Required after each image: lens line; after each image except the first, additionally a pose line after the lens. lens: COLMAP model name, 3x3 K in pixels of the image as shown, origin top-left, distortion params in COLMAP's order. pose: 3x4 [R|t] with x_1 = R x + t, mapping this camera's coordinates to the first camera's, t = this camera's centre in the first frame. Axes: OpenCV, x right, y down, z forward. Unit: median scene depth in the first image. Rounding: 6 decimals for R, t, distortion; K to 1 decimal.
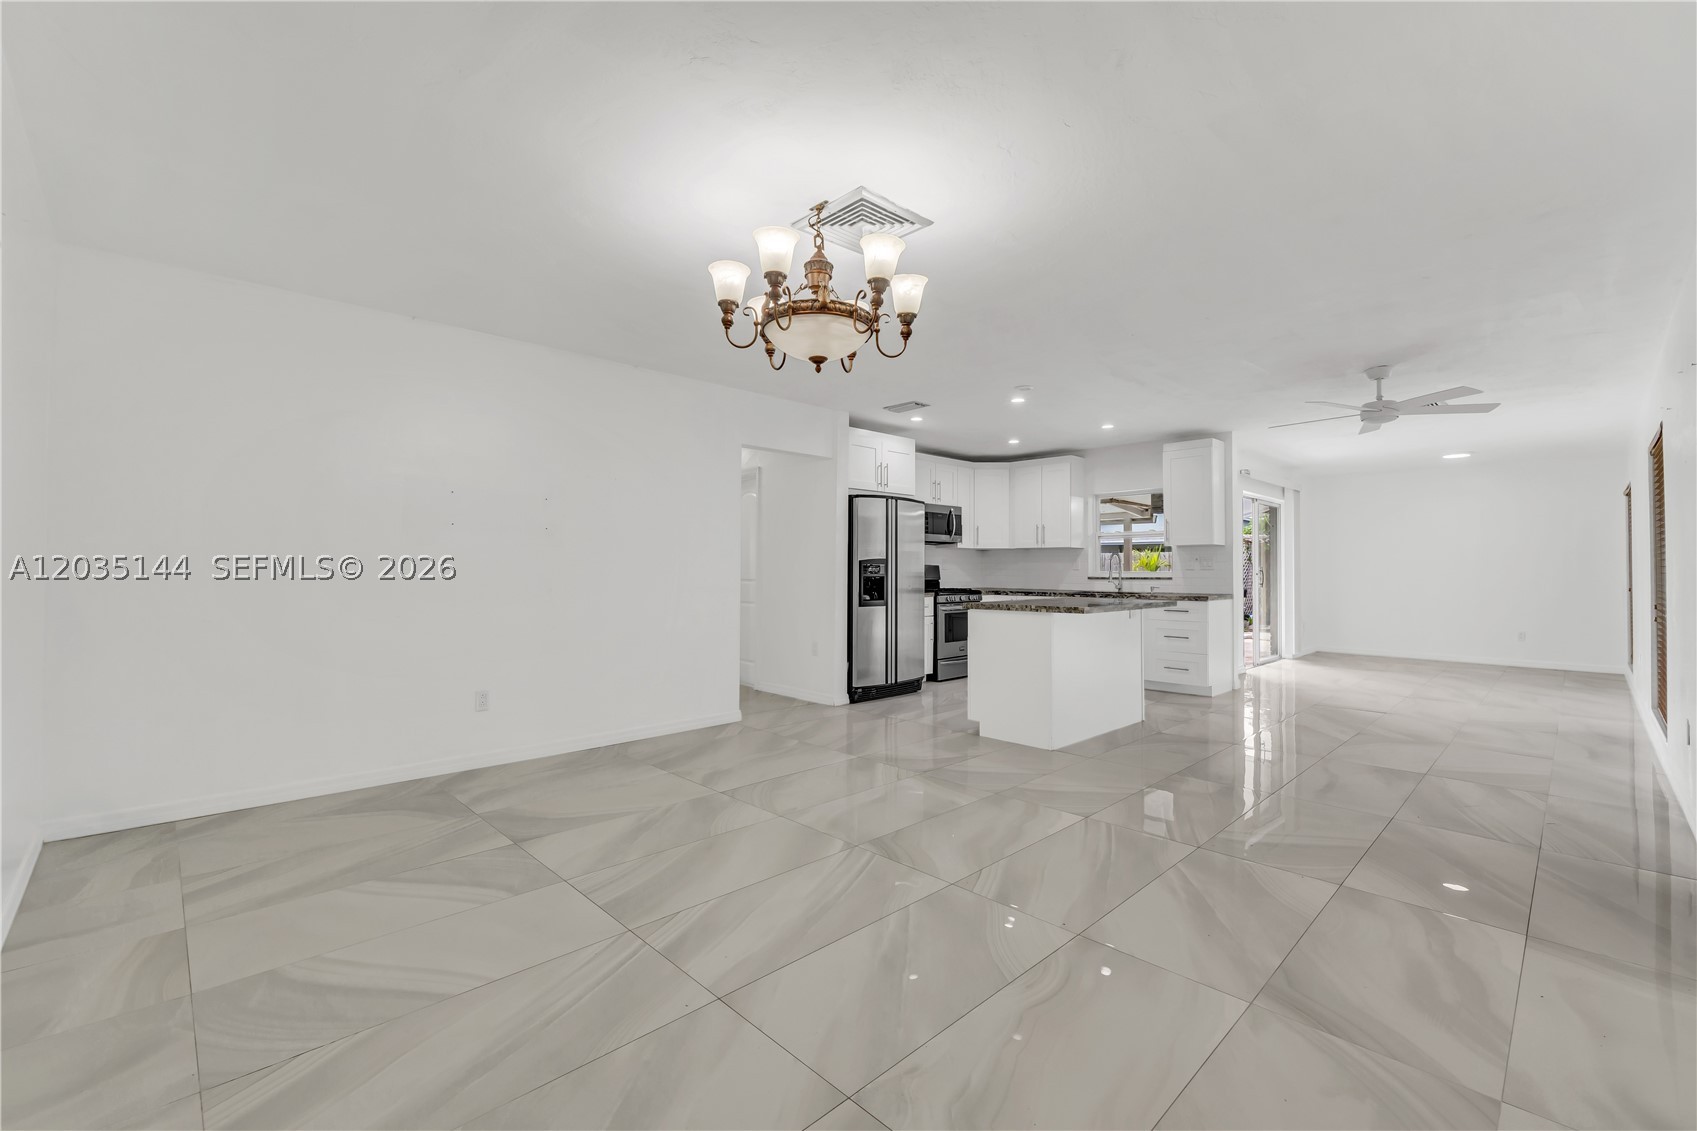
lens RADIAL K [[713.0, 0, 855.8], [0, 713.0, 561.2], [0, 0, 1]] dist [-0.007829, 0.000079]
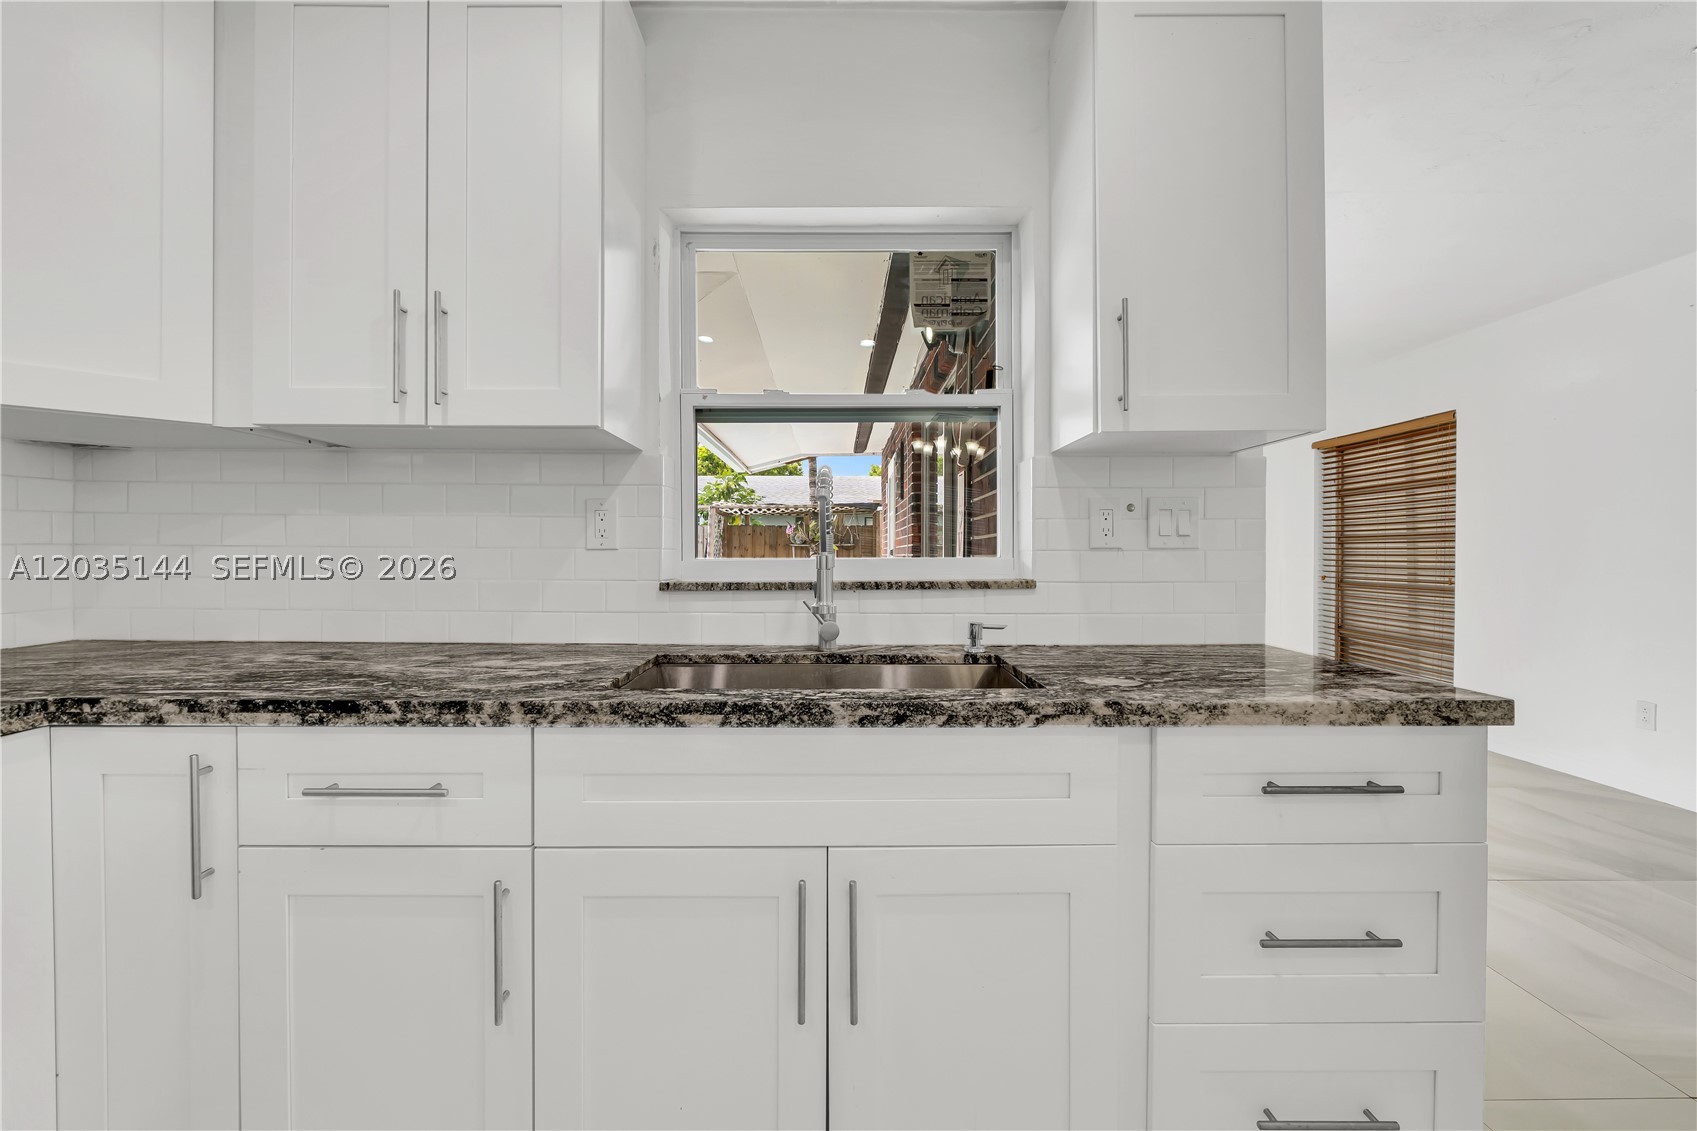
lens RADIAL K [[726.9, 0, 847.0], [0, 726.9, 559.5], [0, 0, 1]] dist [-0.000276, 0.000141]
pose [[0.690249, -0.009560, 0.723509, 0.230907], [-0.008075, 0.999749, 0.020915, 0.011679], [-0.723527, -0.020279, 0.689998, 0.914223]]
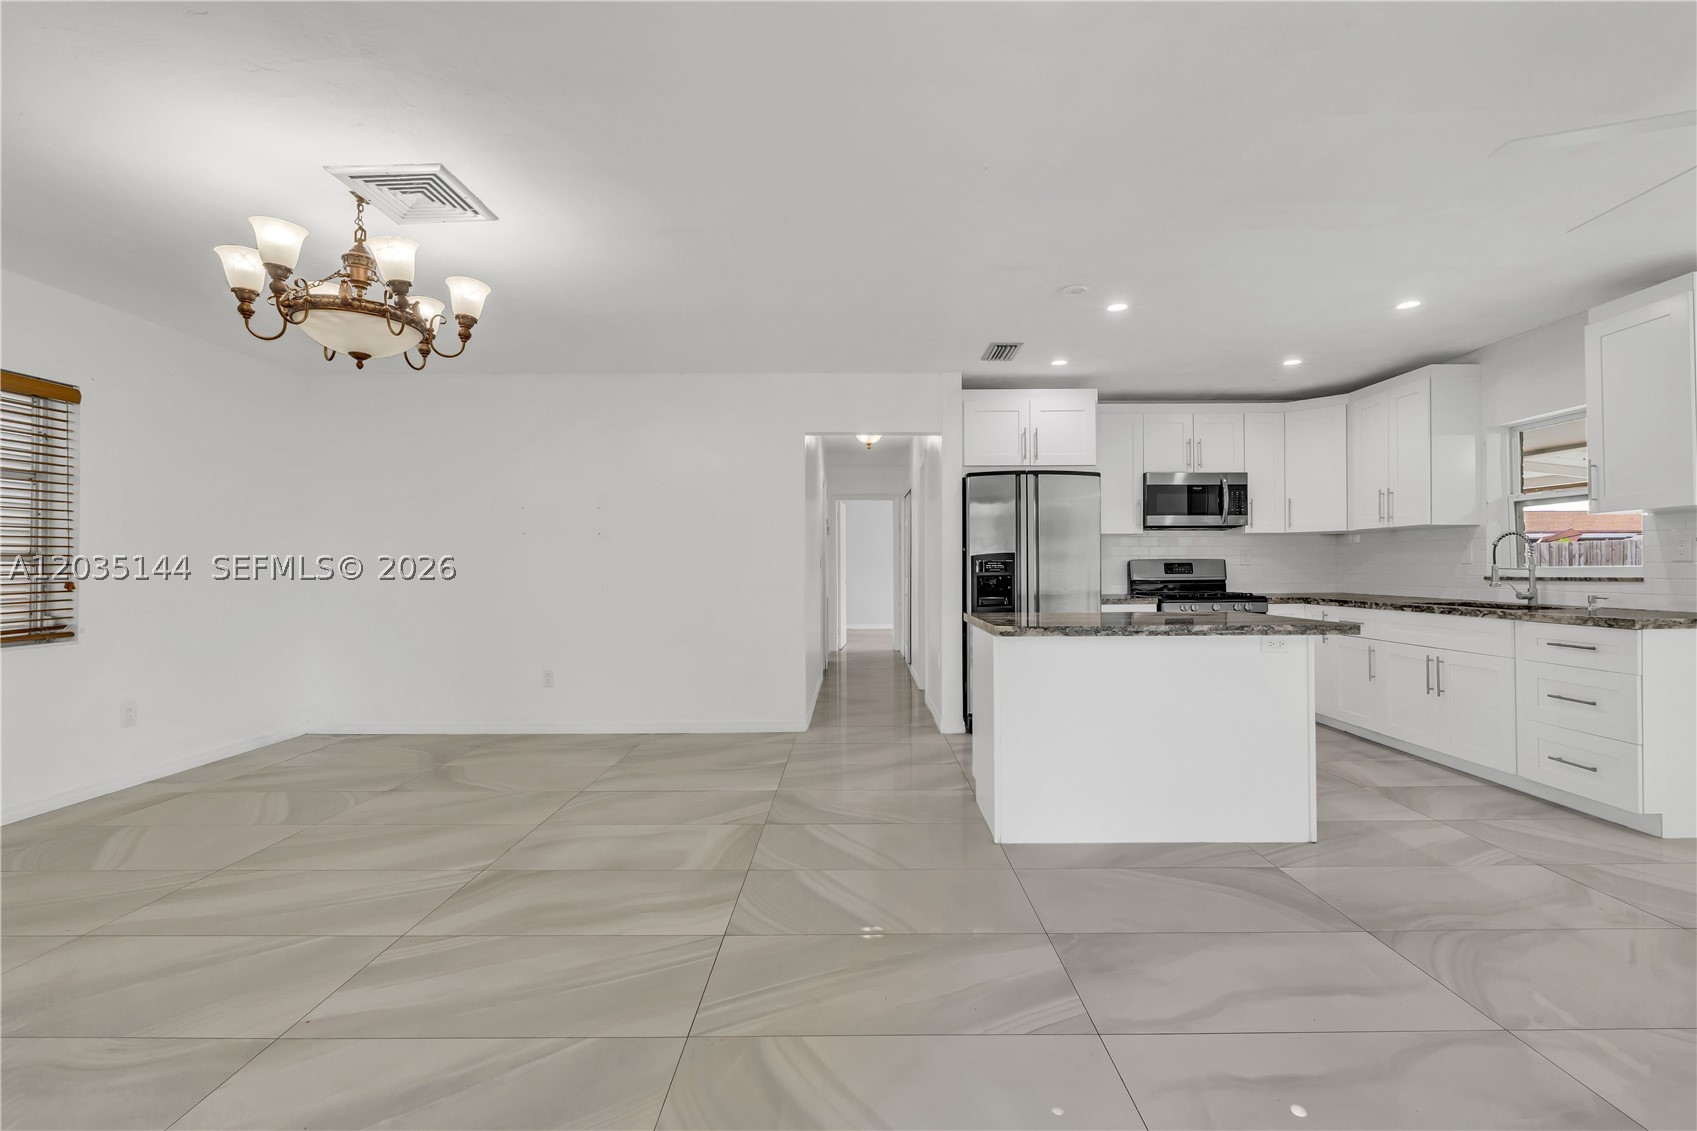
lens RADIAL K [[735.0, 0, 859.0], [0, 735.0, 564.2], [0, 0, 1]] dist [-0.002976, -0.000488]
pose [[0.715277, -0.010444, -0.698763, 0.429027], [0.015415, 0.999881, 0.000834, 0.005354], [0.698671, -0.011368, 0.715352, 0.282849]]
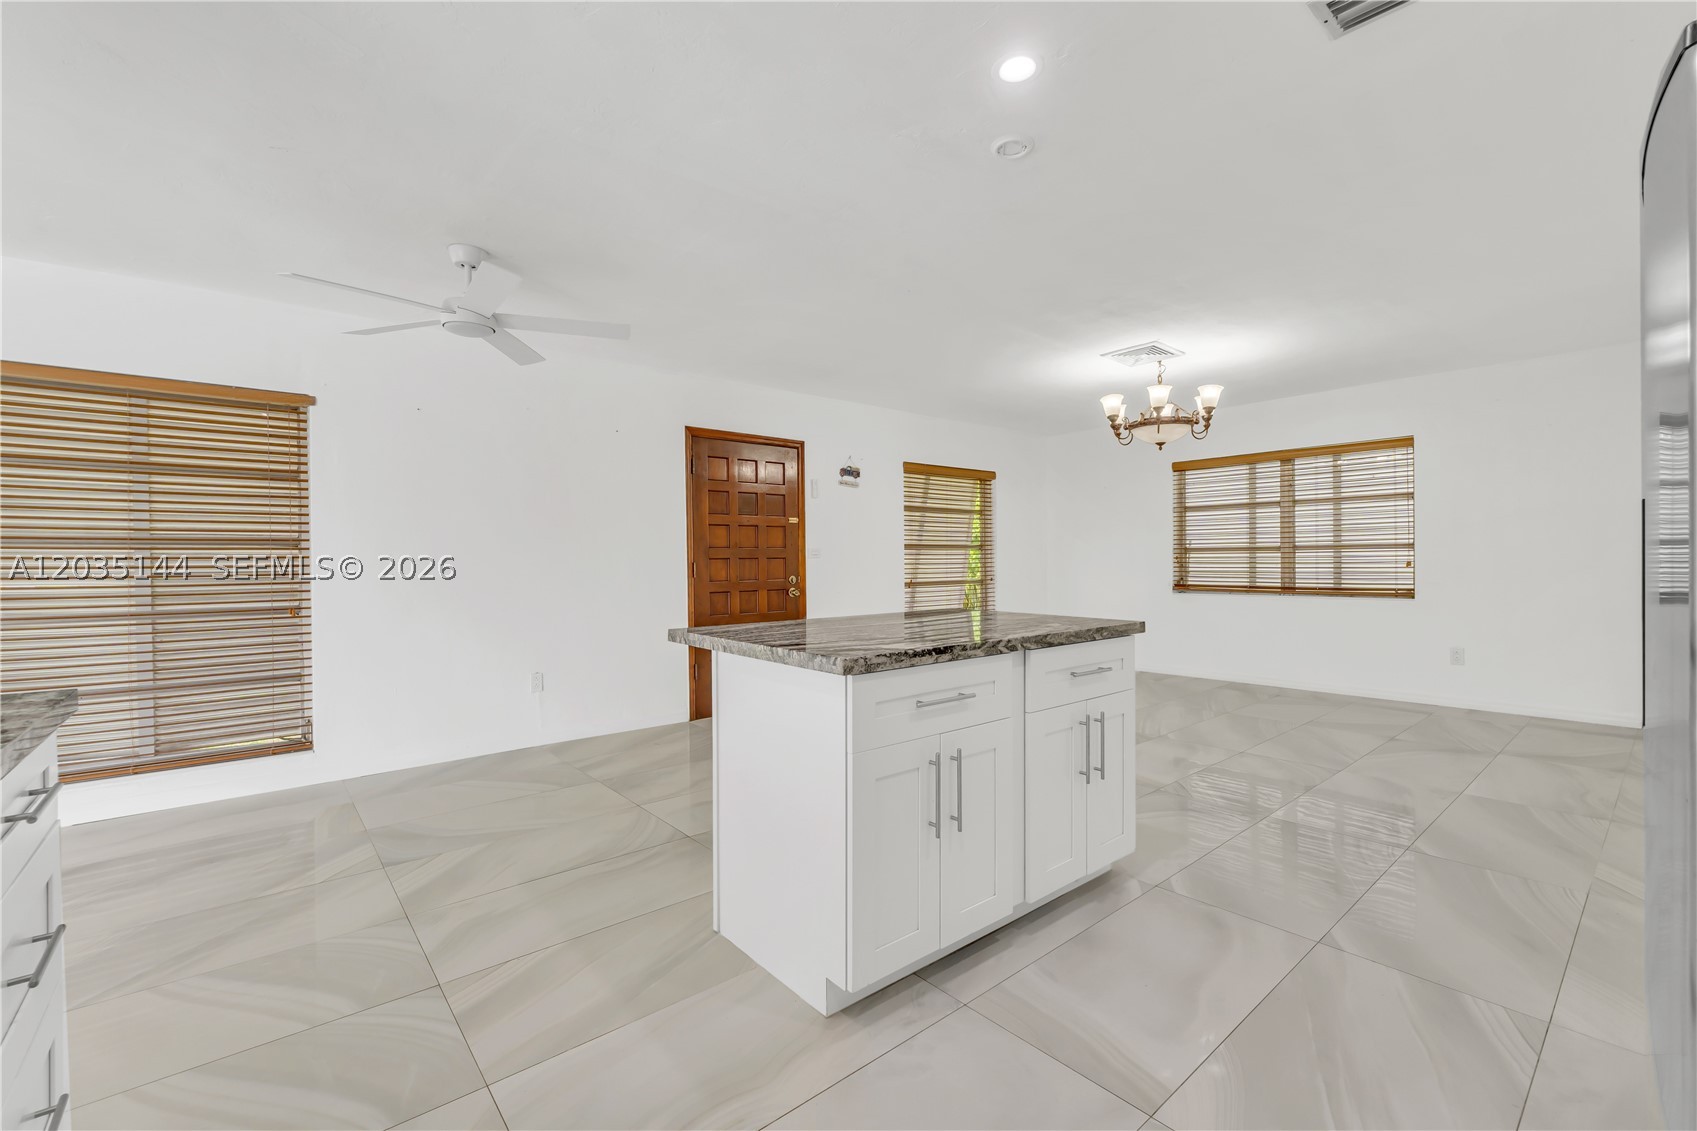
lens RADIAL K [[721.0, 0, 848.5], [0, 721.0, 565.5], [0, 0, 1]] dist [-0.031413, 0.000251]
pose [[-0.997275, 0.006389, 0.073493, 0.233936], [0.005729, 0.999941, -0.009196, 0.018531], [-0.073547, -0.008750, -0.997253, 1.094846]]
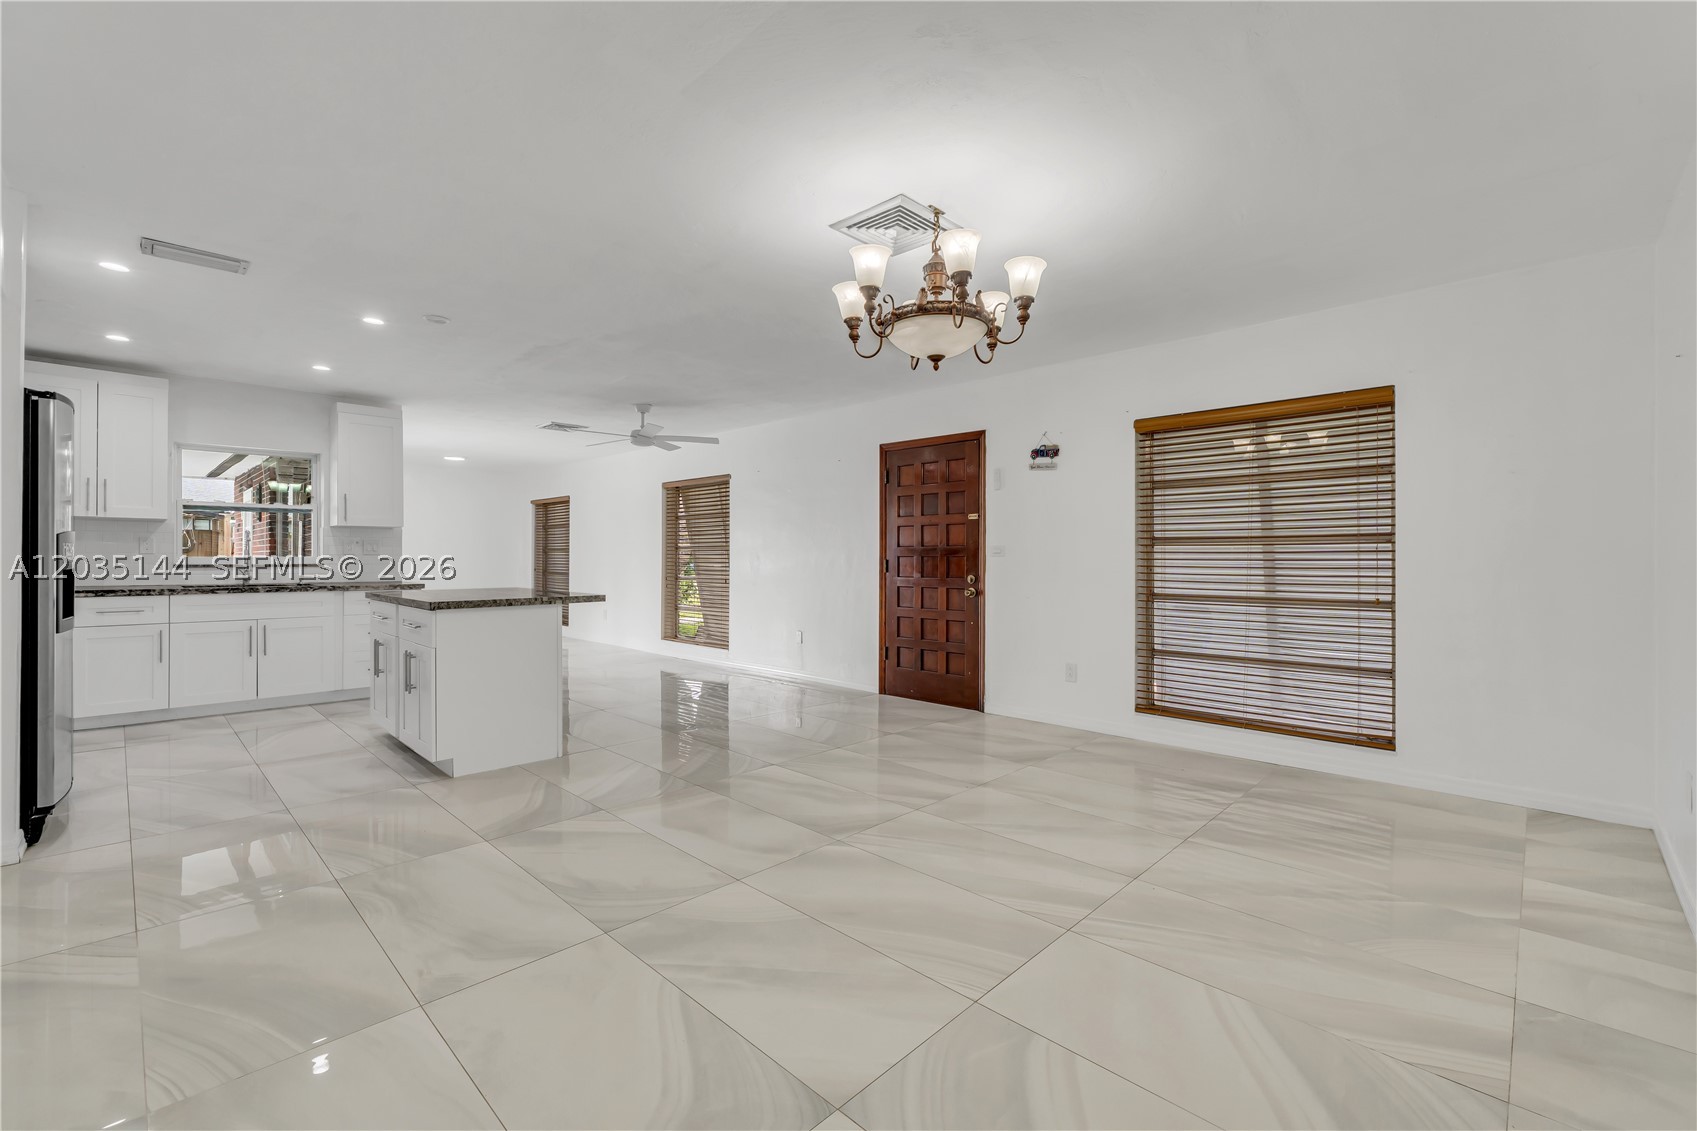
lens RADIAL K [[719.8, 0, 852.6], [0, 719.8, 559.8], [0, 0, 1]] dist [0.001299, -0.008123]
pose [[-0.025488, -0.004065, 0.999667, -0.417485], [-0.016708, 0.999854, 0.003640, 0.005094], [-0.999536, -0.016609, -0.025552, 0.429443]]
